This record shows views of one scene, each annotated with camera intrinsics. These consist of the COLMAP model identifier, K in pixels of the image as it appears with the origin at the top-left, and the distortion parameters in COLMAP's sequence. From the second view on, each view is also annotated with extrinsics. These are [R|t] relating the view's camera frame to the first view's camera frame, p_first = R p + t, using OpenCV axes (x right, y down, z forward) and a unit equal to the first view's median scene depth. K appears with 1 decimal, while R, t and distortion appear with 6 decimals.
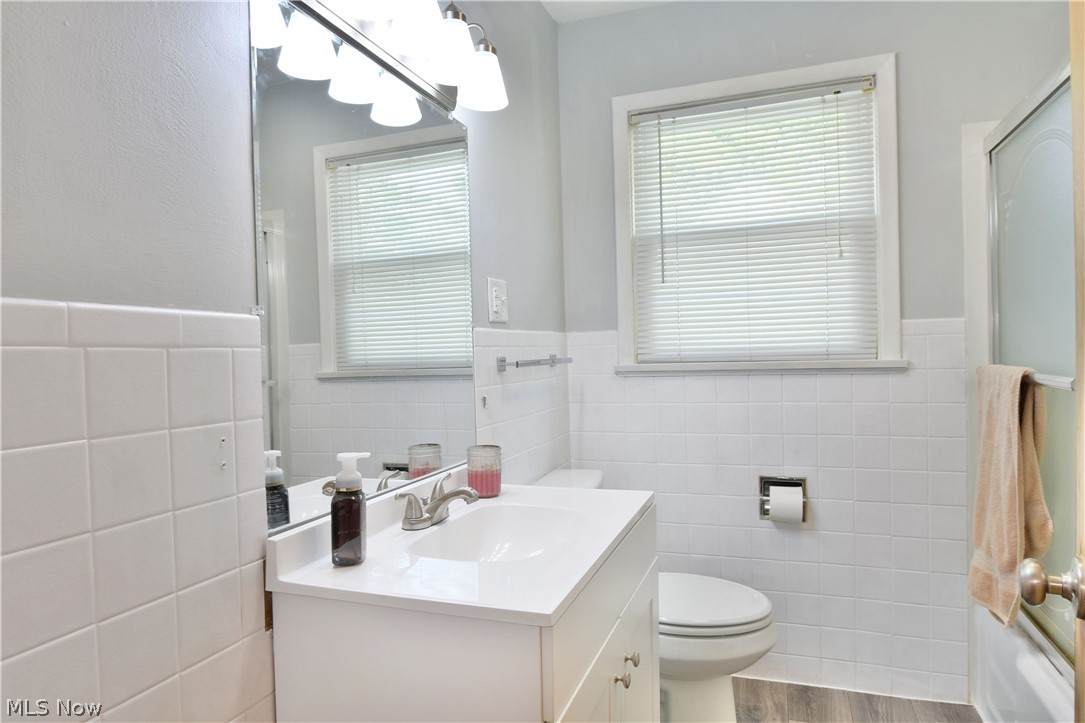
lens RADIAL K [[651.5, 0, 543.1], [0, 651.5, 363.3], [0, 0, 1]] dist [-0.011185, -0.007783]
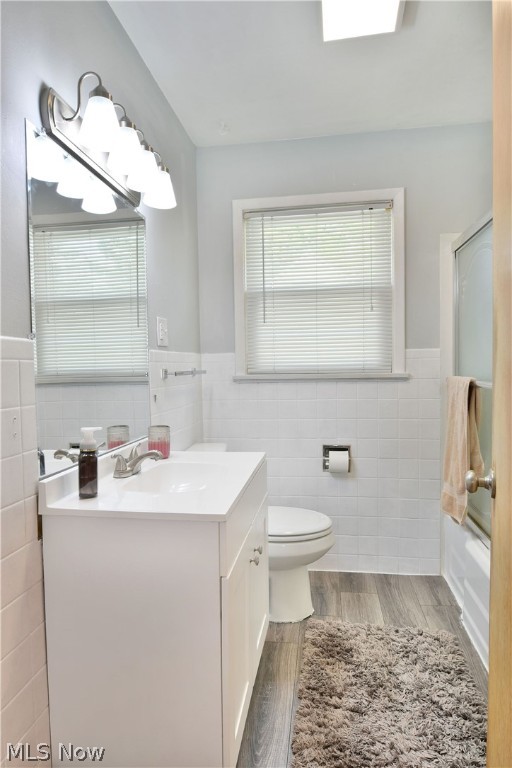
lens RADIAL K [[461.2, 0, 255.4], [0, 461.2, 383.1], [0, 0, 1]] dist [-0.011185, -0.007783]
pose [[0.980382, 0.003614, 0.197076, -0.062481], [-0.006590, 0.999874, 0.014444, 0.005745], [-0.196999, -0.015459, 0.980282, -0.090613]]
